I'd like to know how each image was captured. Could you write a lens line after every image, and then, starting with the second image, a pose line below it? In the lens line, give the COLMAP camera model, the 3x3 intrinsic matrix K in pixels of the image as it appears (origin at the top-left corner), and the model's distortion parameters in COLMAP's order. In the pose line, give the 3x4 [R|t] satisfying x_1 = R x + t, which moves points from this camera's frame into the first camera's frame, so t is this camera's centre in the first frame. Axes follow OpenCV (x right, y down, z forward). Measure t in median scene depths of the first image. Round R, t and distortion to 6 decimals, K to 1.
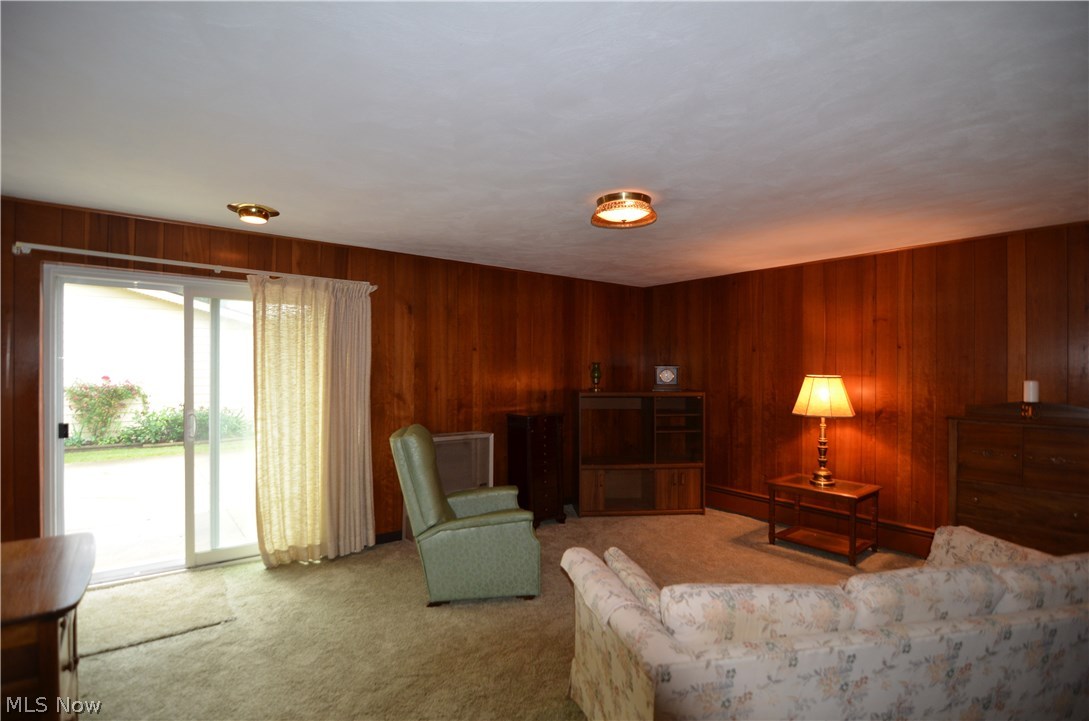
lens RADIAL K [[512.4, 0, 543.0], [0, 512.4, 363.7], [0, 0, 1]] dist [-0.017226, -0.005182]
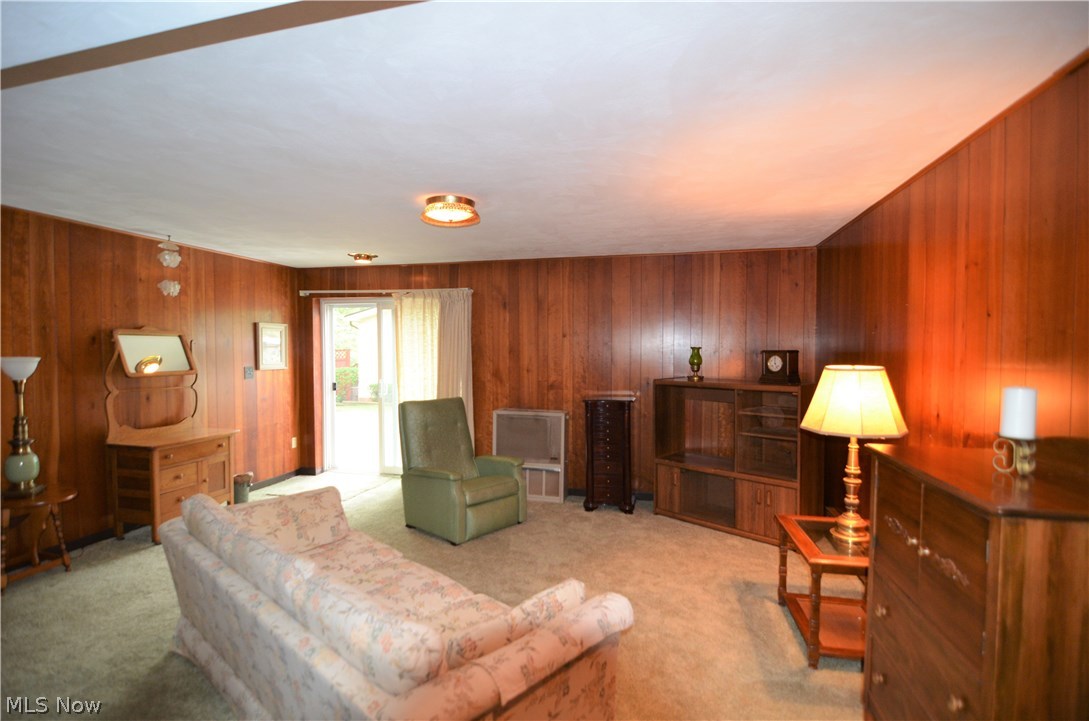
lens RADIAL K [[512.4, 0, 541.0], [0, 512.4, 364.8], [0, 0, 1]] dist [-0.017226, -0.005182]
pose [[0.625508, 0.019364, -0.779977, 0.797451], [0.008492, 0.999464, 0.031623, -0.002055], [0.780171, -0.026404, 0.625008, 0.319044]]
